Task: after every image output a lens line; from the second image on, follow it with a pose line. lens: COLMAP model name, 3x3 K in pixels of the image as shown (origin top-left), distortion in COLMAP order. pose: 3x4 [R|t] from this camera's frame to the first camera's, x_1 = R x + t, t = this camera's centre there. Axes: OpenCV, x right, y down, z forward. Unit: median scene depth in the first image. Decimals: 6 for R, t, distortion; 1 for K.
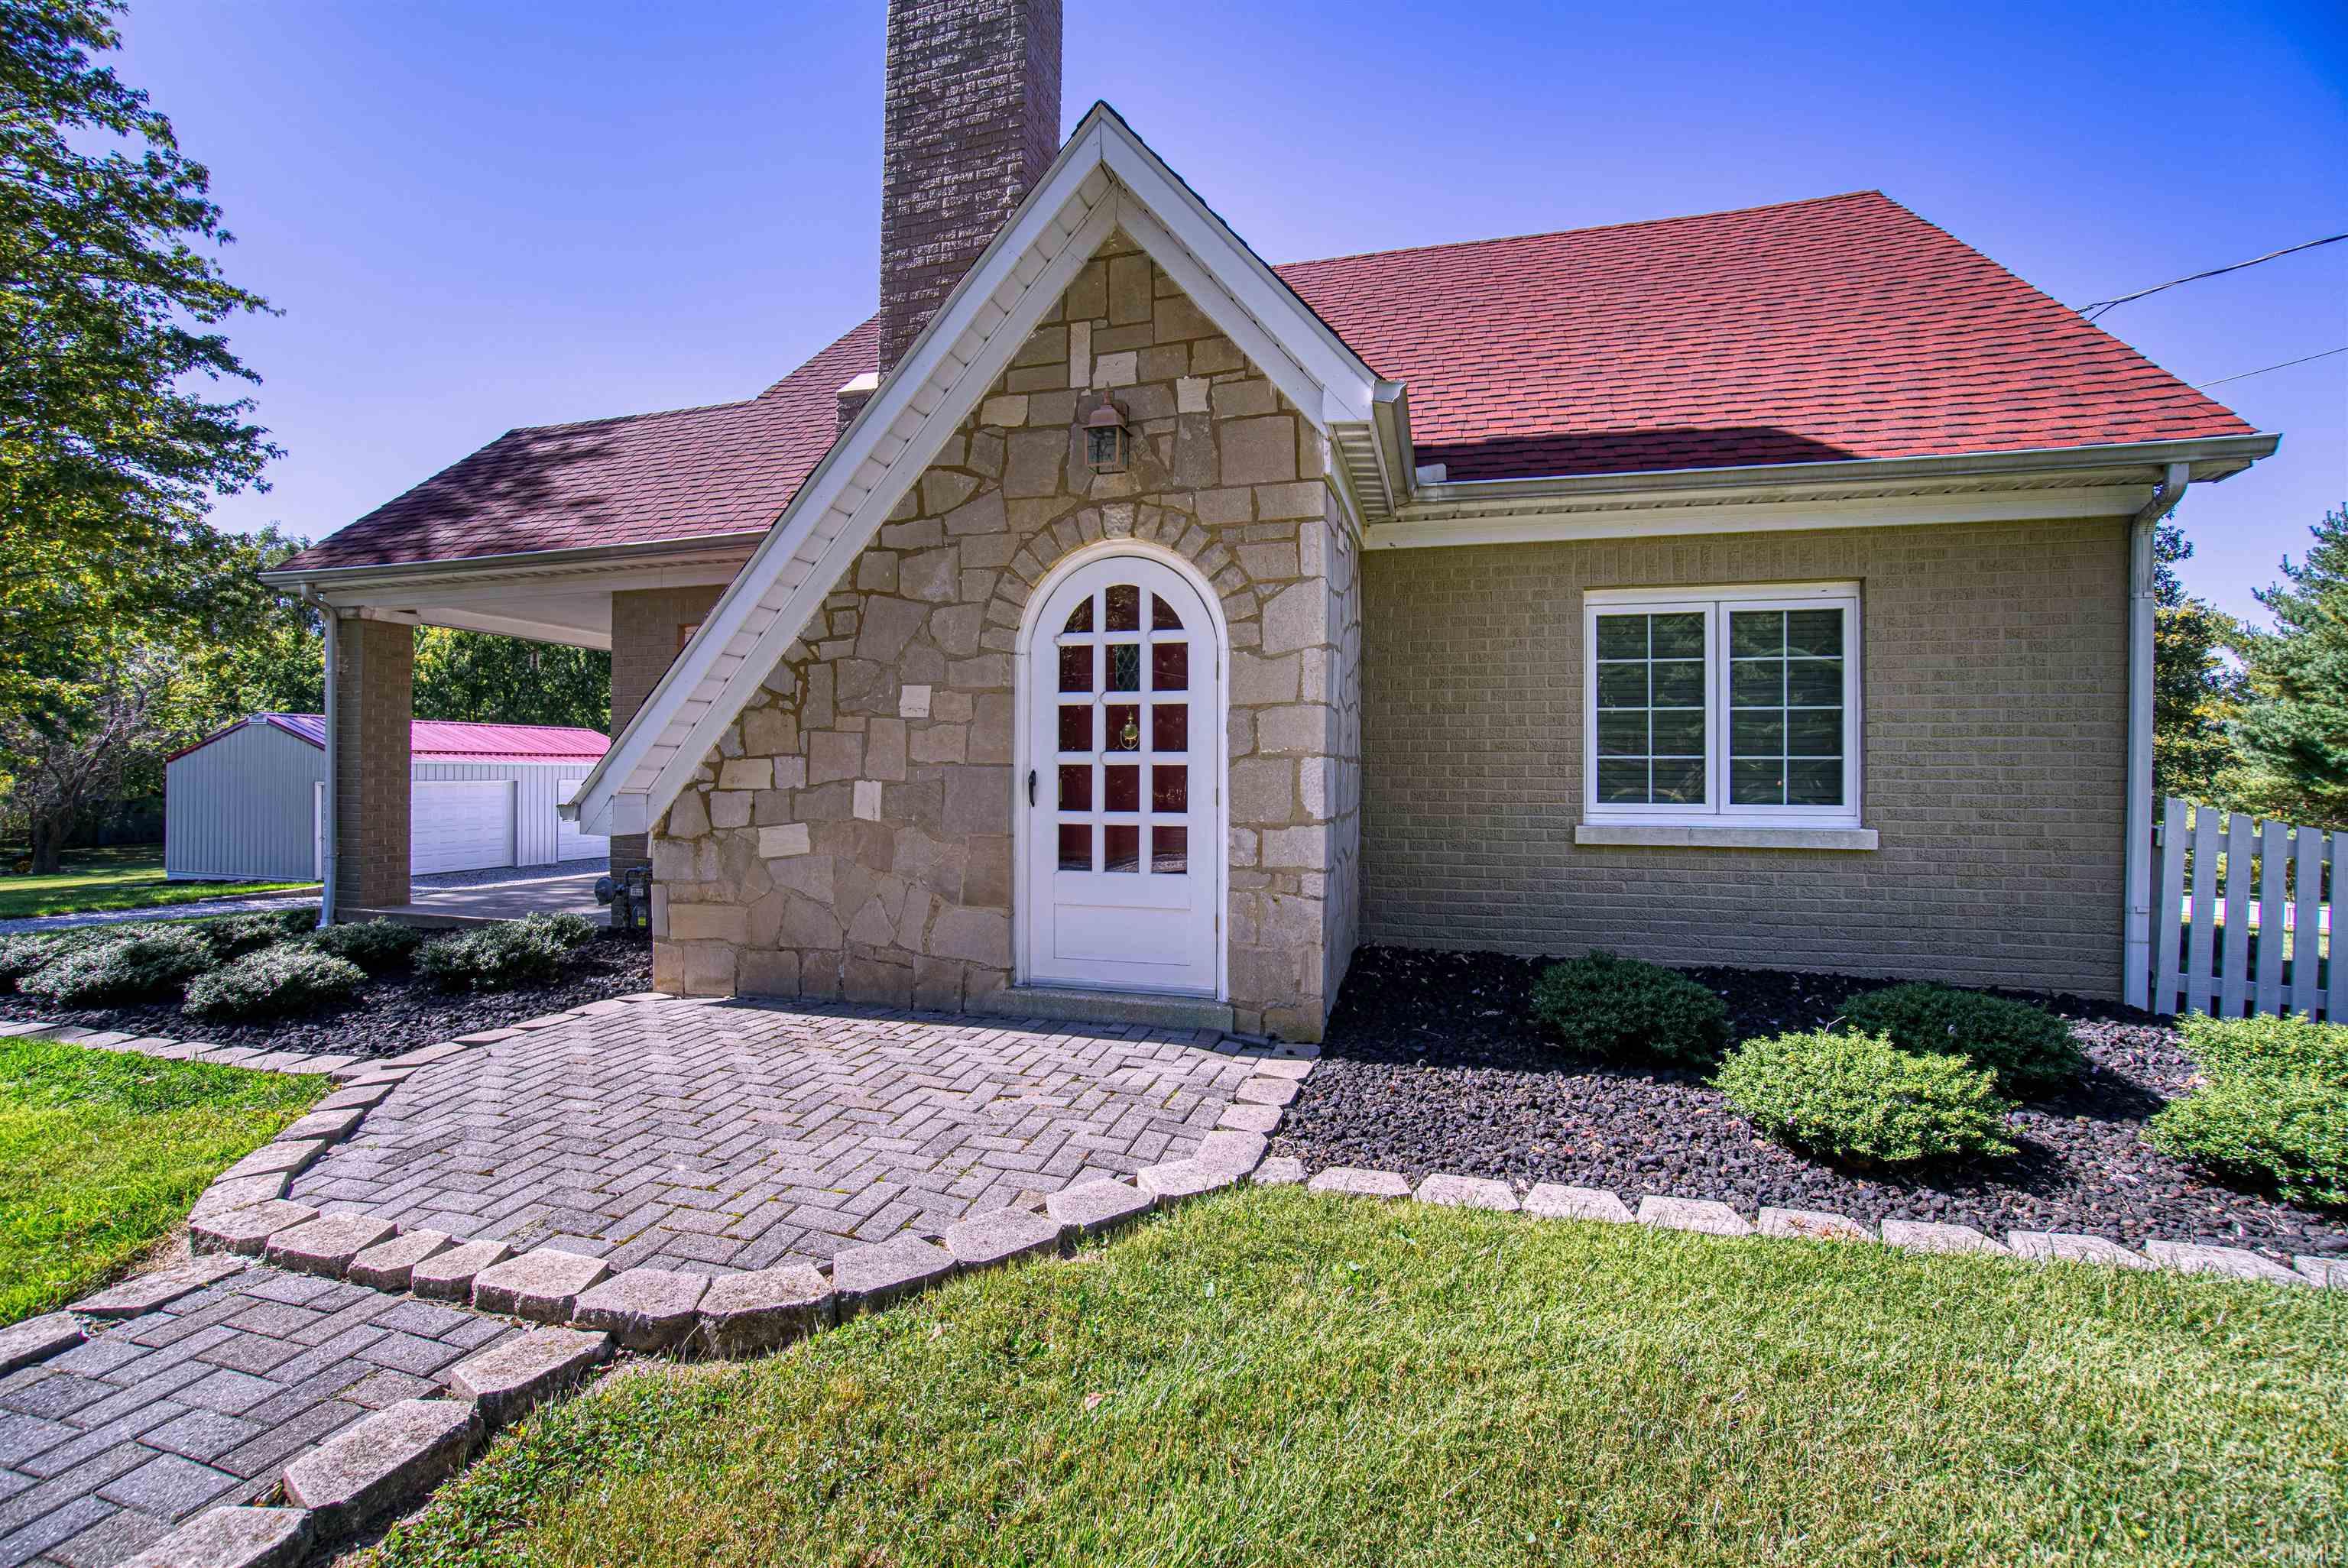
lens RADIAL K [[1024.9, 0, 1187.1], [0, 1024.9, 773.4], [0, 0, 1]] dist [-0.048373, 0.013946]
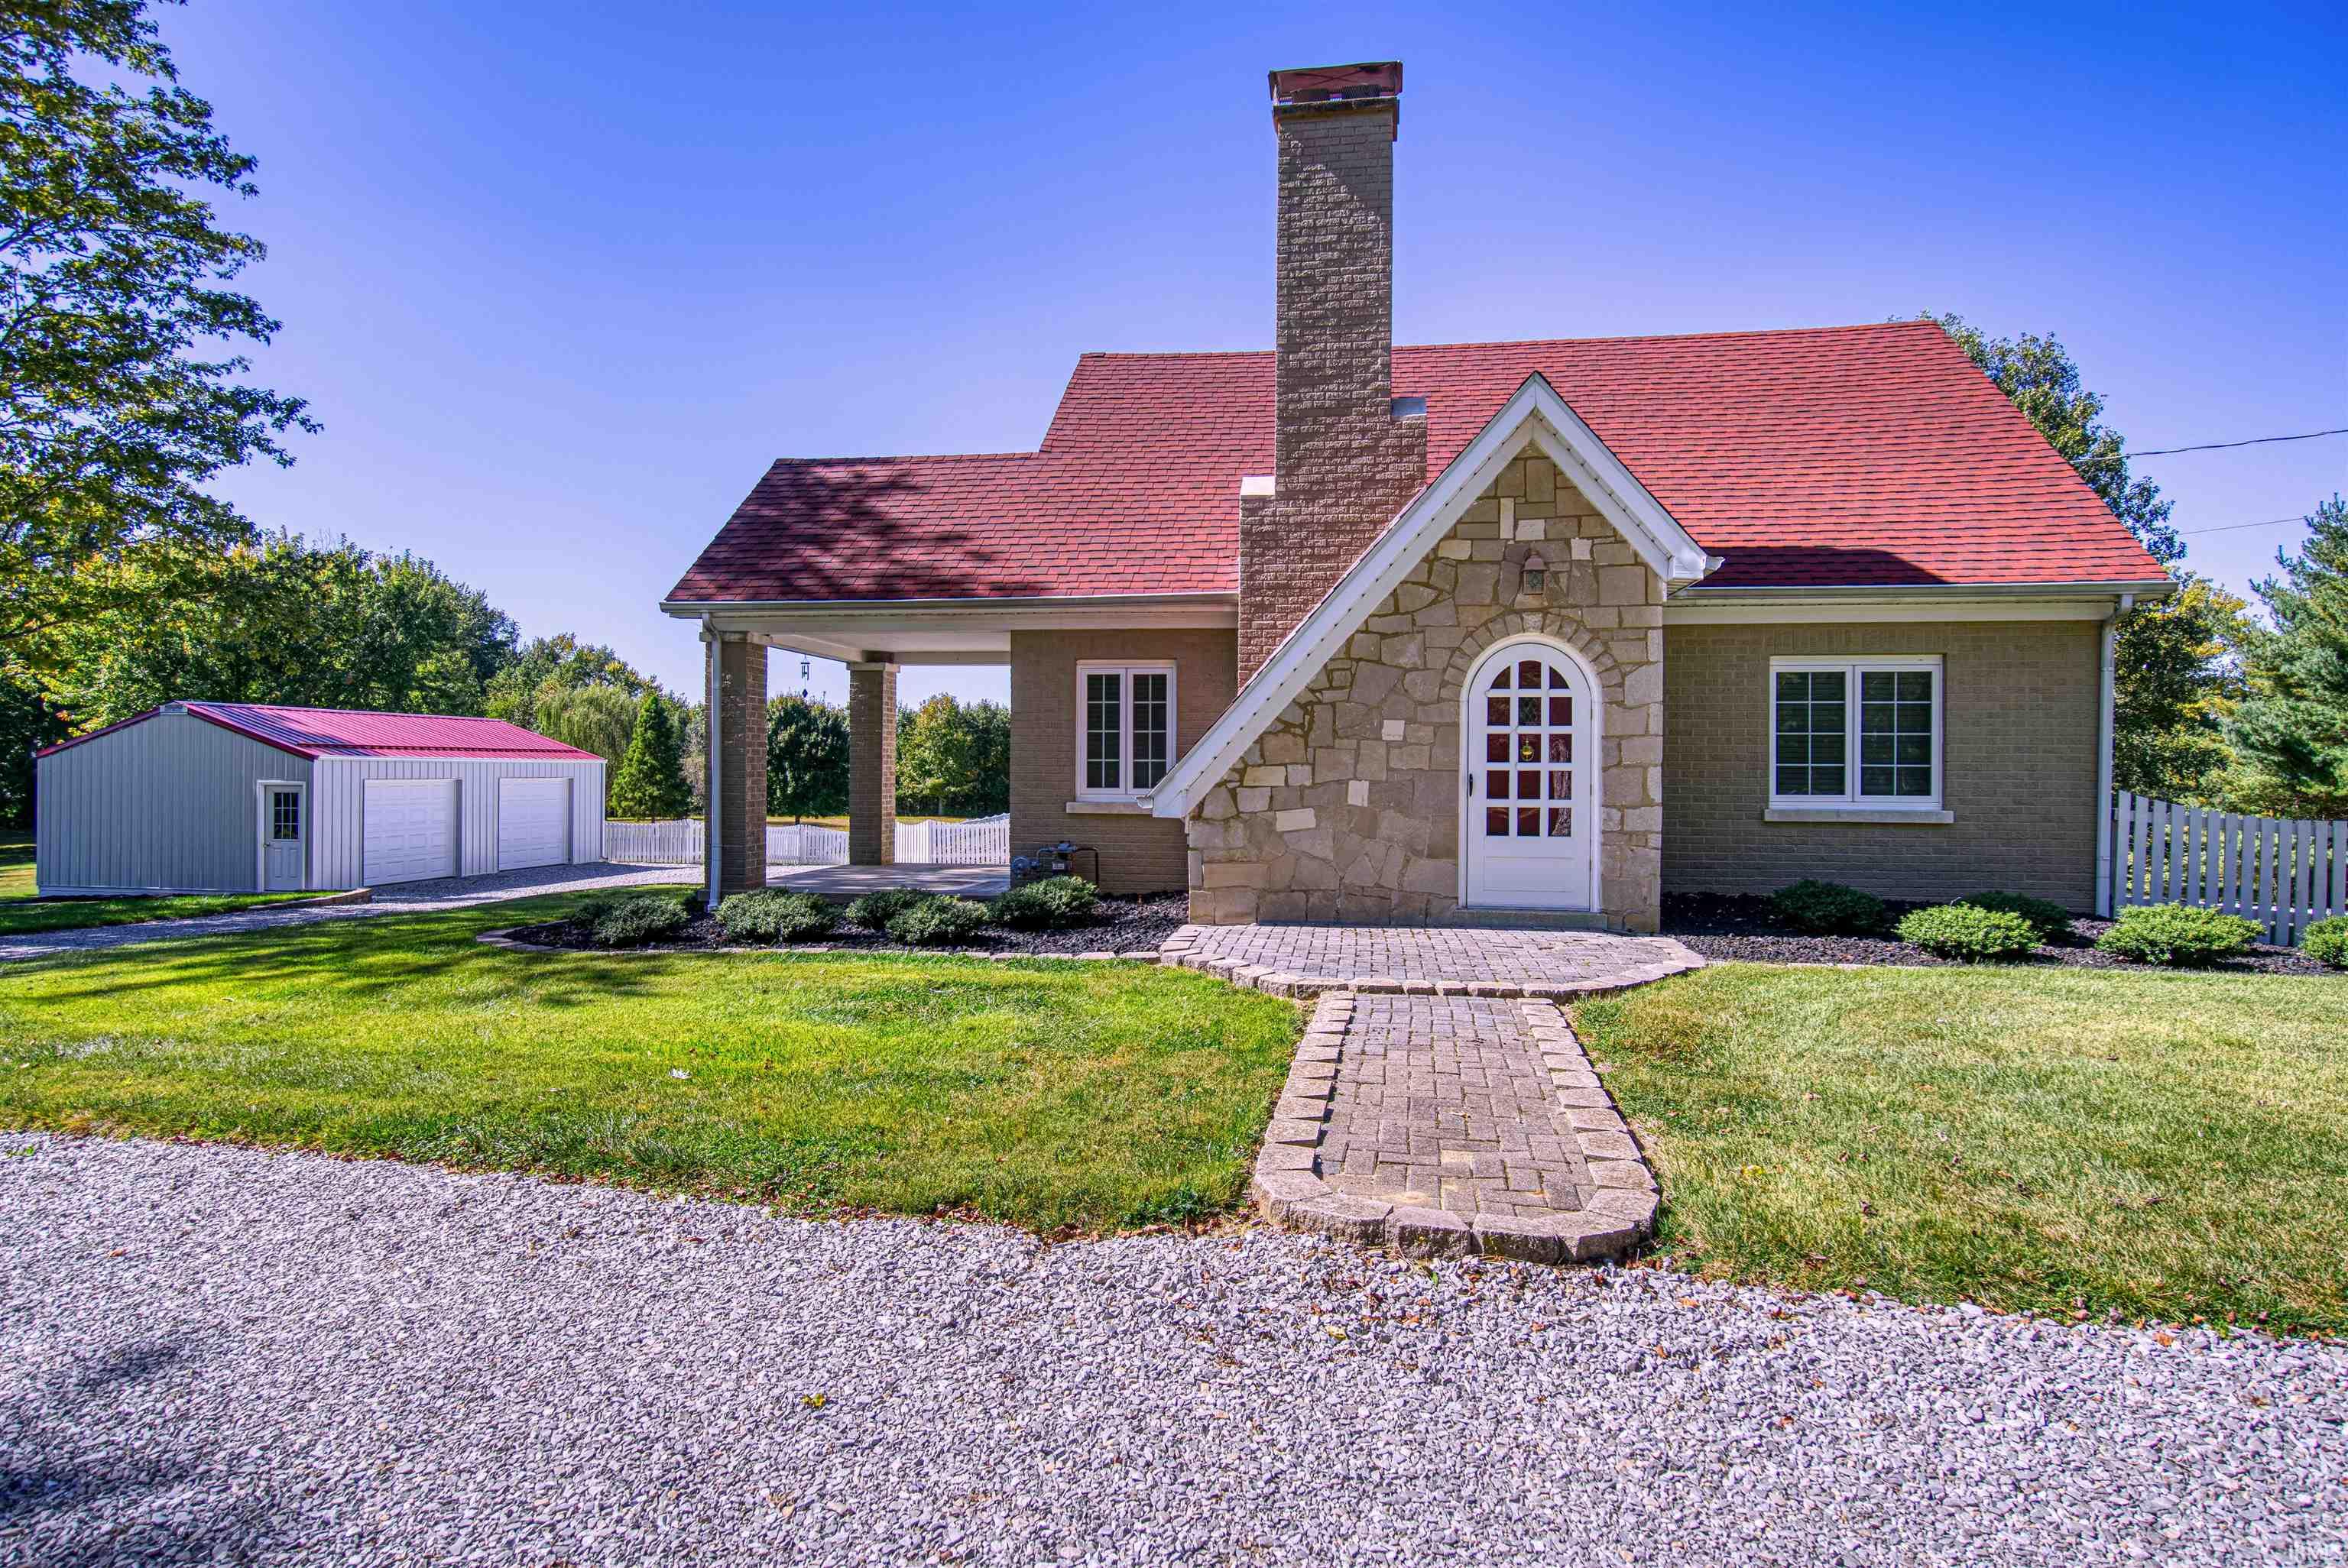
lens RADIAL K [[1292.3, 0, 1185.0], [0, 1292.3, 789.3], [0, 0, 1]] dist [-0.013003, -0.000071]
pose [[0.992572, -0.000925, 0.121658, -0.790264], [-0.000830, 0.999896, 0.014374, -0.007377], [-0.121659, -0.014368, 0.992468, -0.901806]]
